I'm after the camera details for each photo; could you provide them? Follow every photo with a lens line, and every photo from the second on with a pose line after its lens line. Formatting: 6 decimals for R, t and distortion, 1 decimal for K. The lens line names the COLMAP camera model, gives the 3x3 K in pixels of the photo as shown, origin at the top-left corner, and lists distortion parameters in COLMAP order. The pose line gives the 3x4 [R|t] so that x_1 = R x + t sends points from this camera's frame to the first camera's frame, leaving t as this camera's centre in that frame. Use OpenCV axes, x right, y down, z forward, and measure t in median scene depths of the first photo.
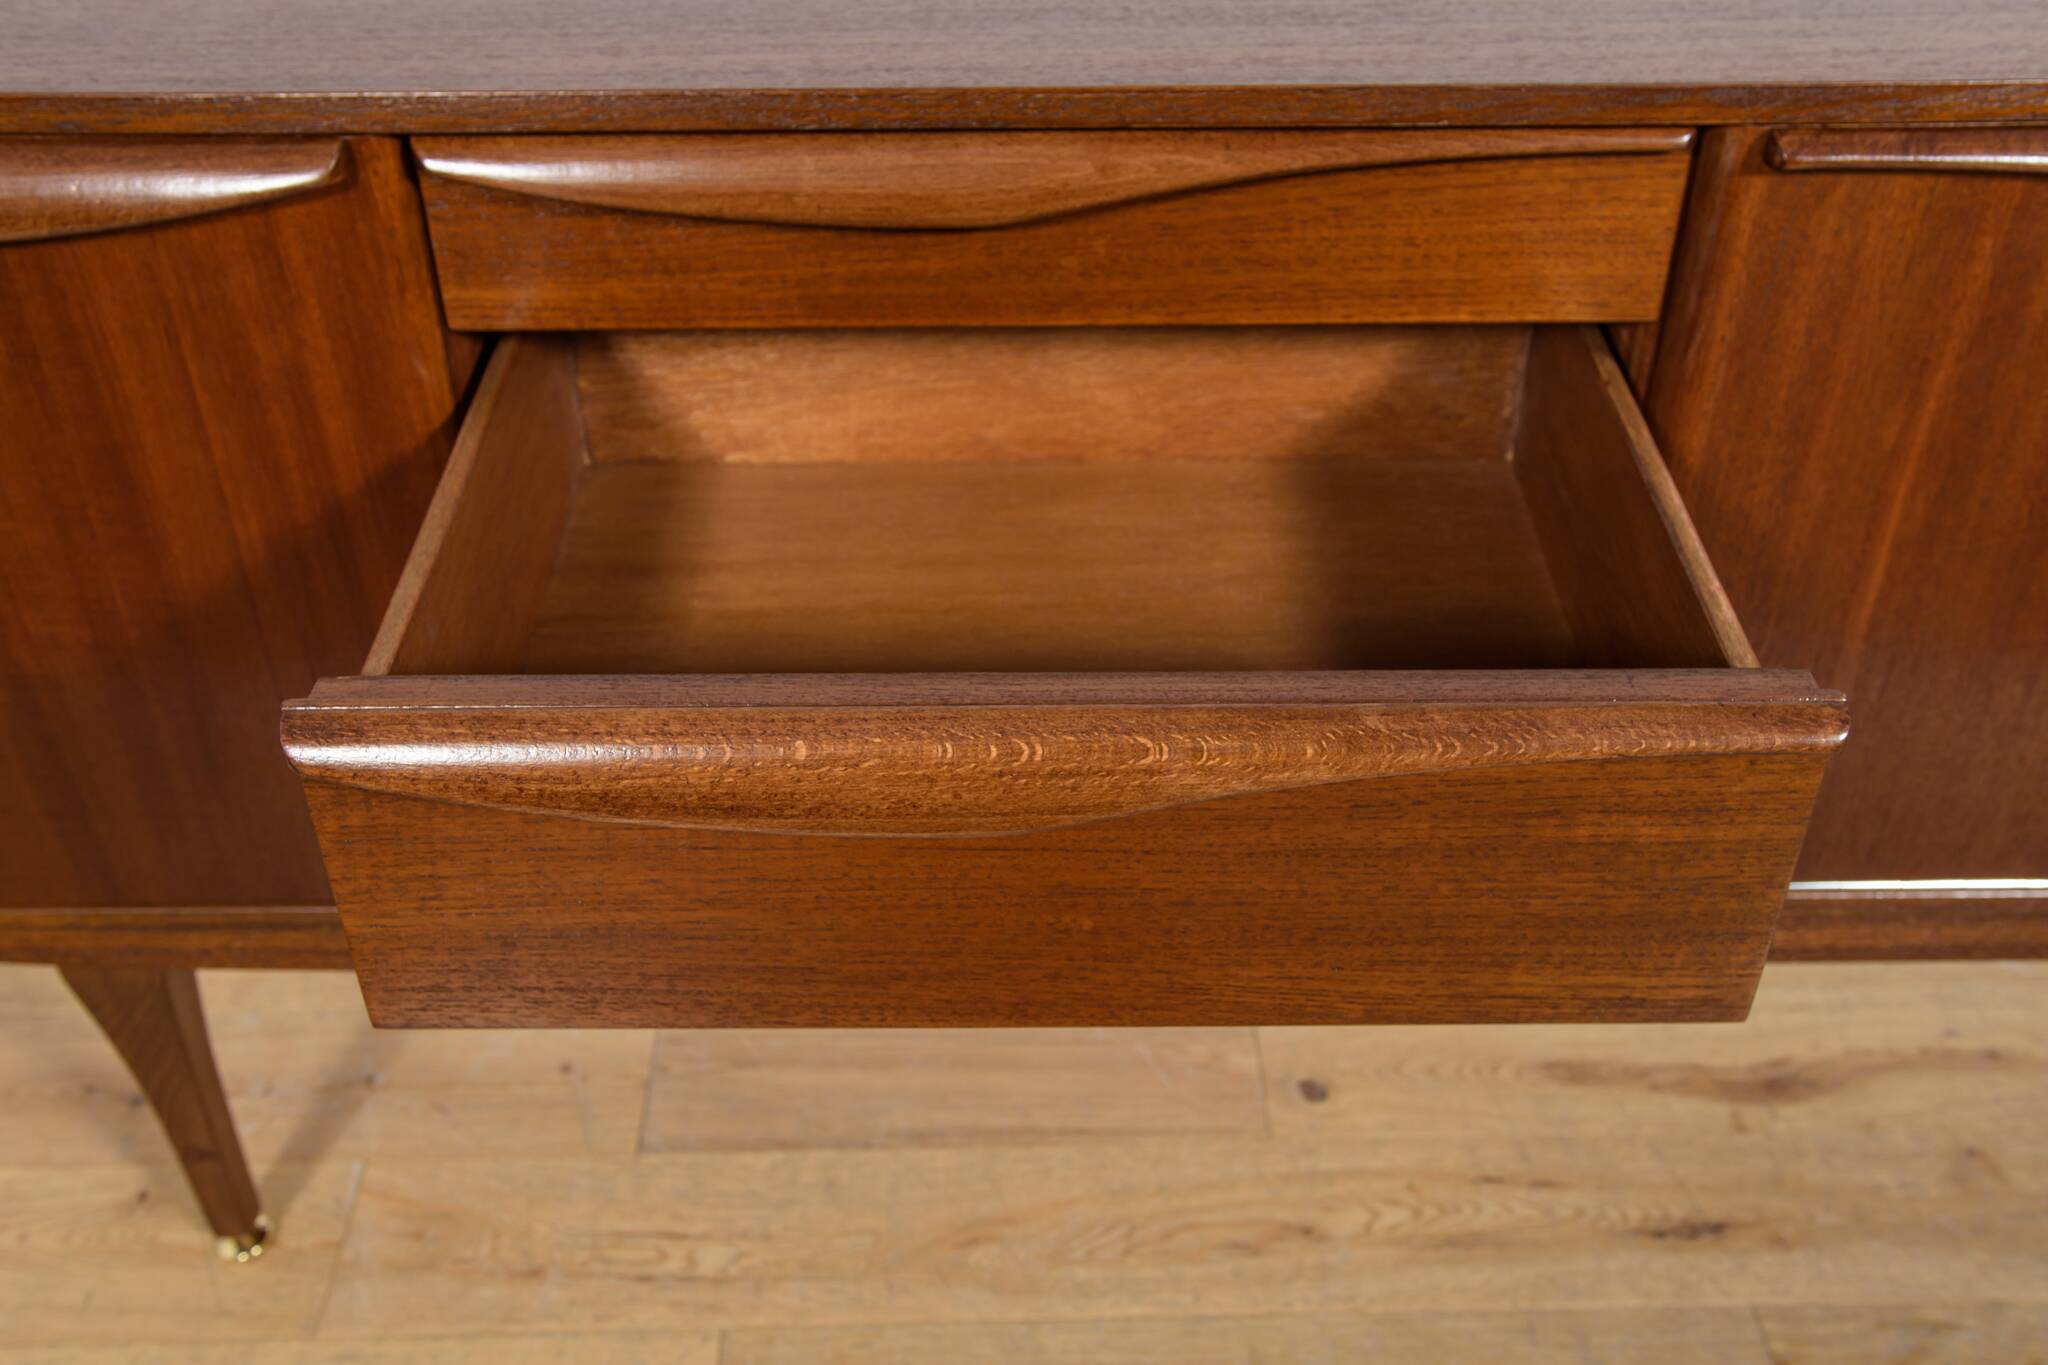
lens RADIAL K [[2046.3, 0, 1016.4], [0, 2046.3, 681.2], [0, 0, 1]] dist [0.010021, 0.000000]
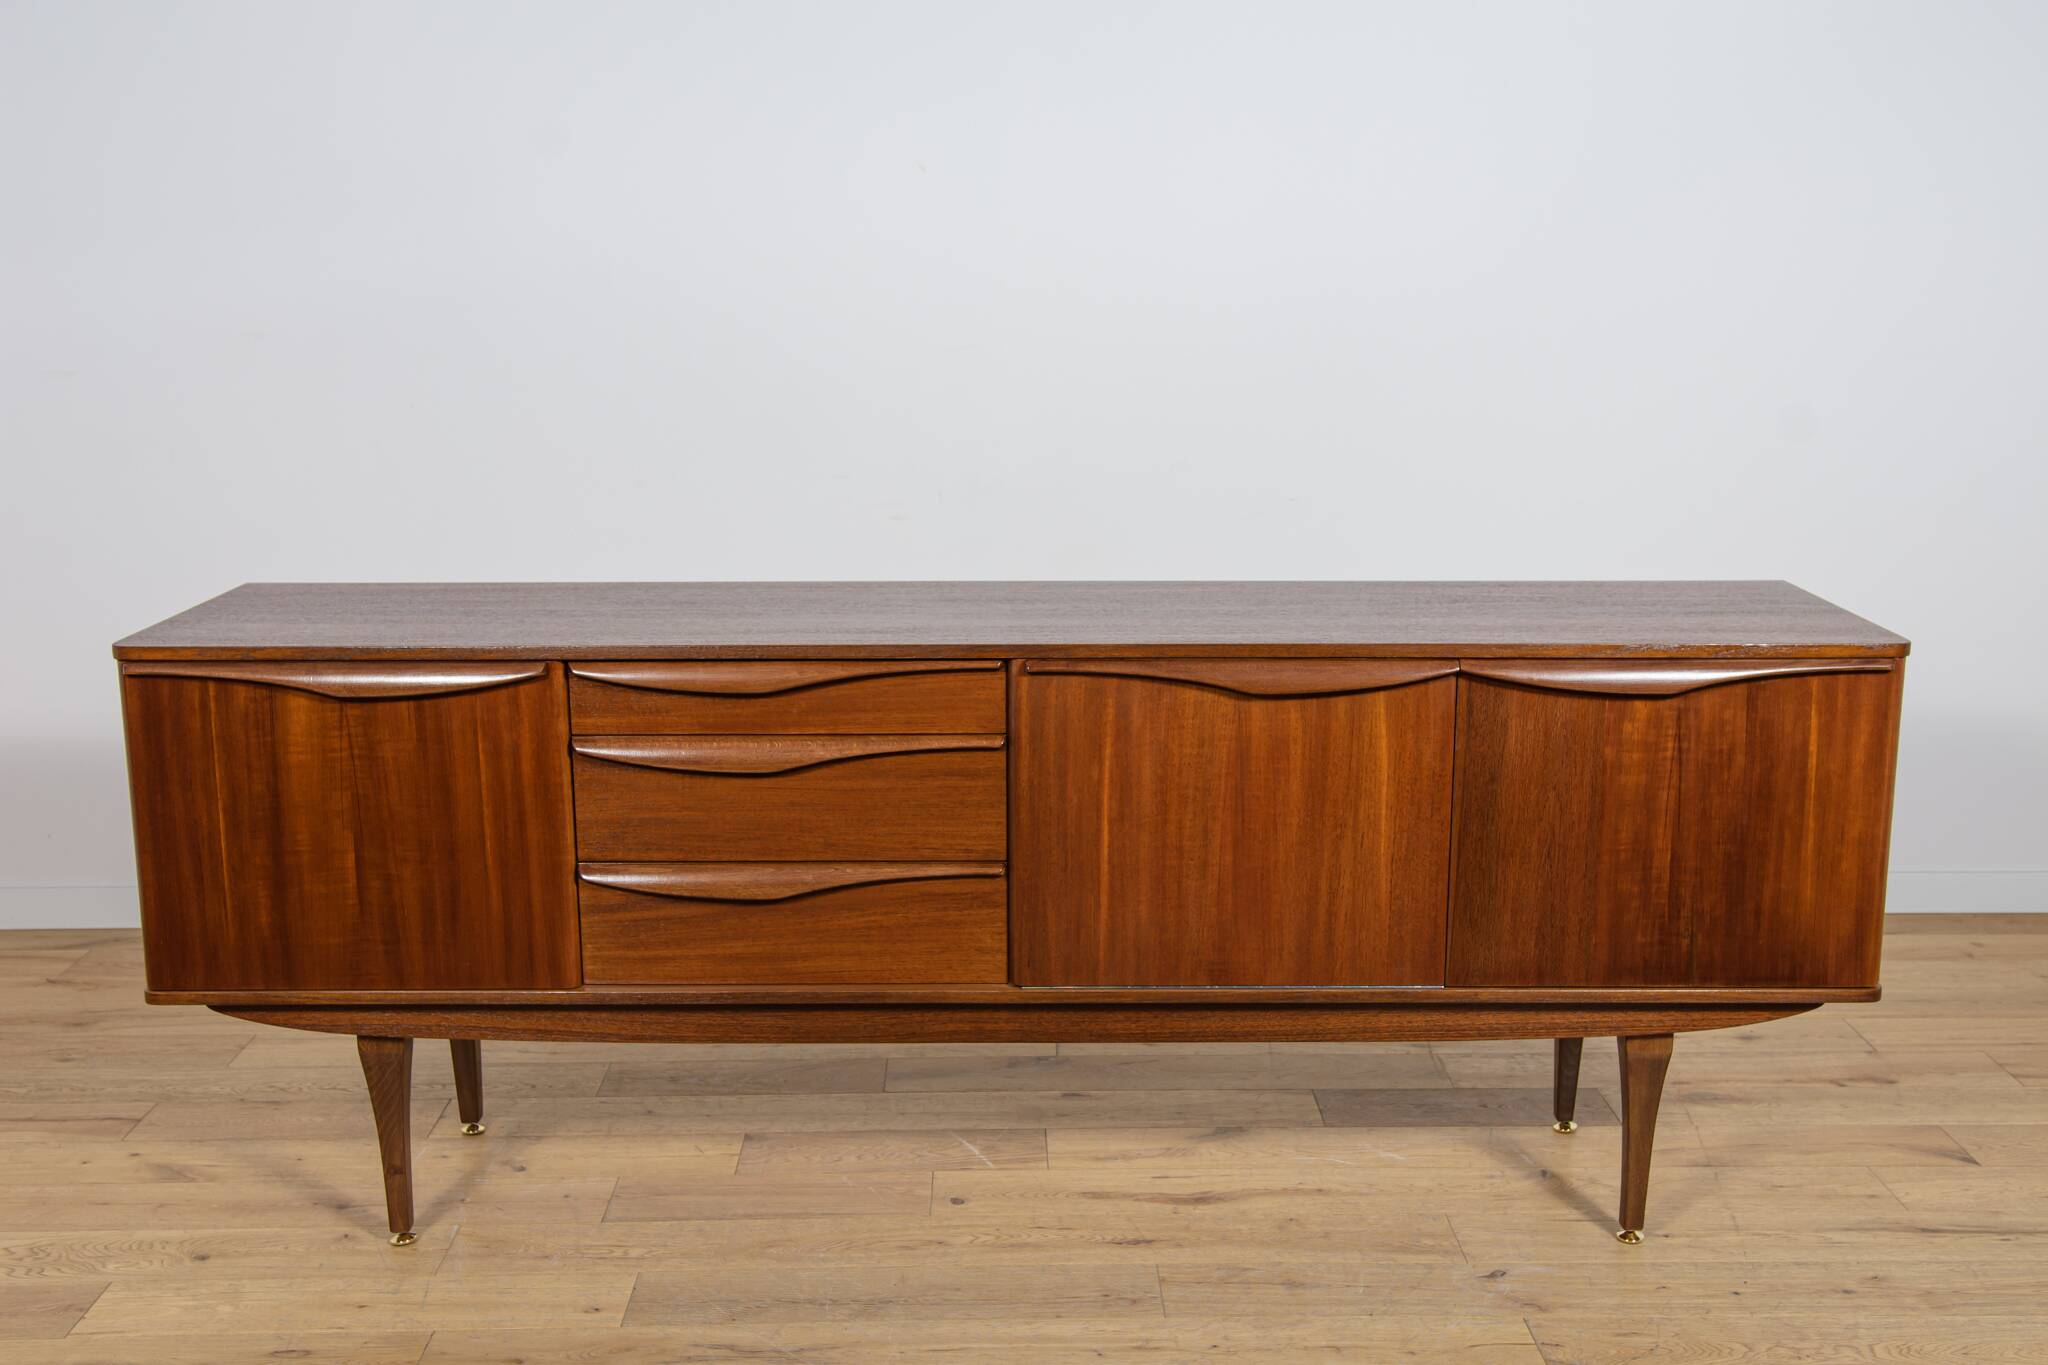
lens RADIAL K [[2348.3, 0, 1017.8], [0, 2348.3, 685.4], [0, 0, 1]] dist [0.055649, 0.000000]
pose [[0.999975, -0.001606, -0.006949, 0.238990], [-0.001442, 0.908638, -0.417582, 0.745936], [0.006985, 0.417581, 0.908613, -1.308798]]
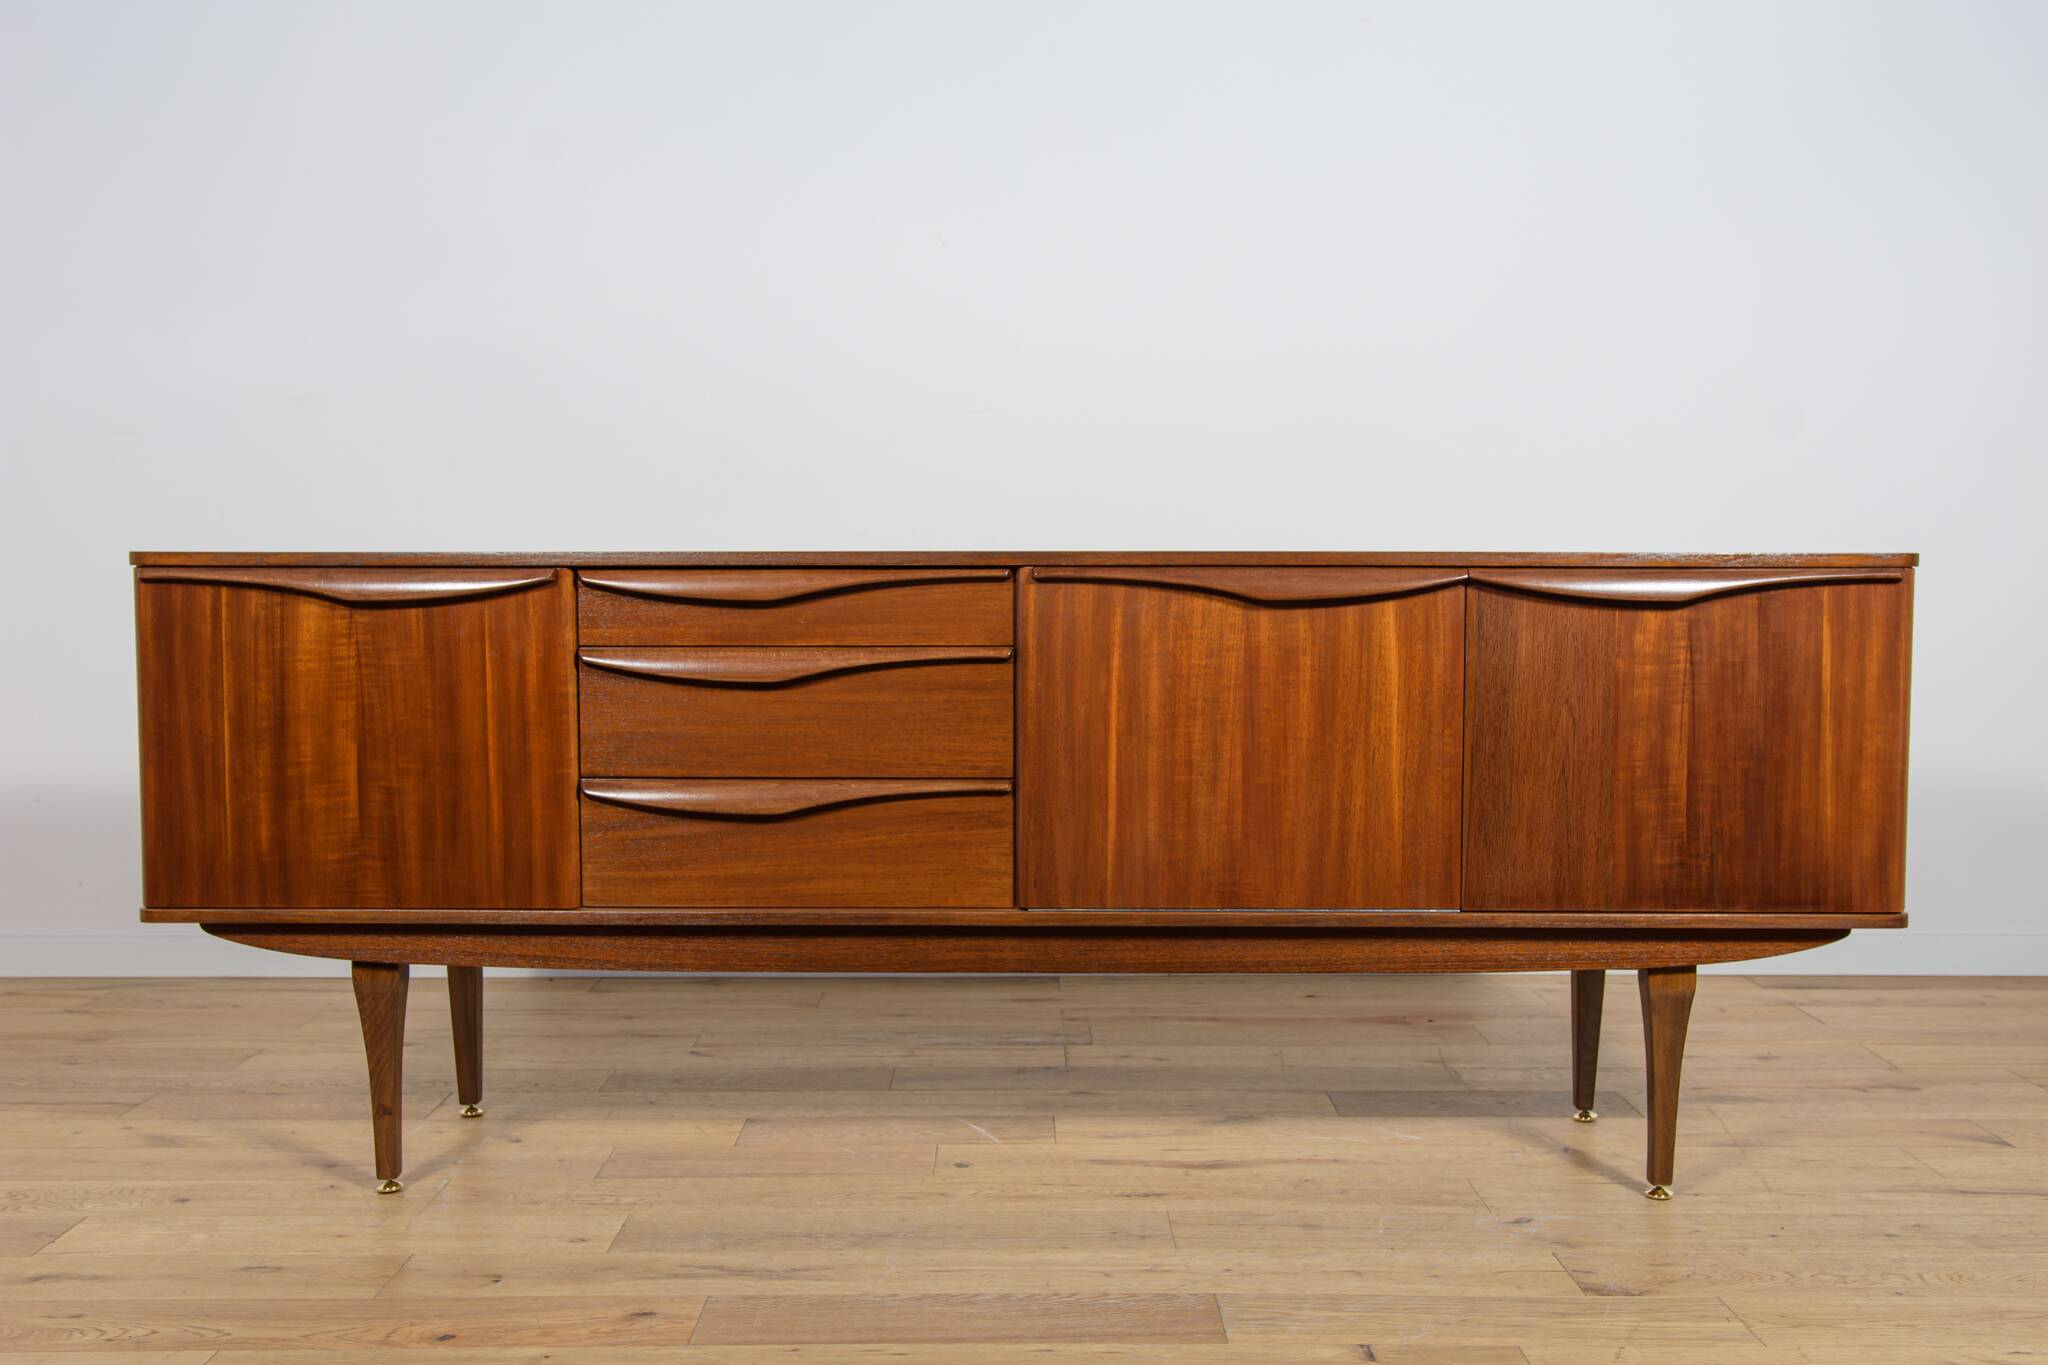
lens RADIAL K [[2168.4, 0, 1011.9], [0, 2168.4, 673.5], [0, 0, 1]] dist [0.030608, 0.000000]
pose [[0.999807, 0.001518, -0.019606, 0.251037], [-0.012131, 0.832289, -0.554209, 1.007713], [0.015477, 0.554340, 0.832146, -0.965147]]
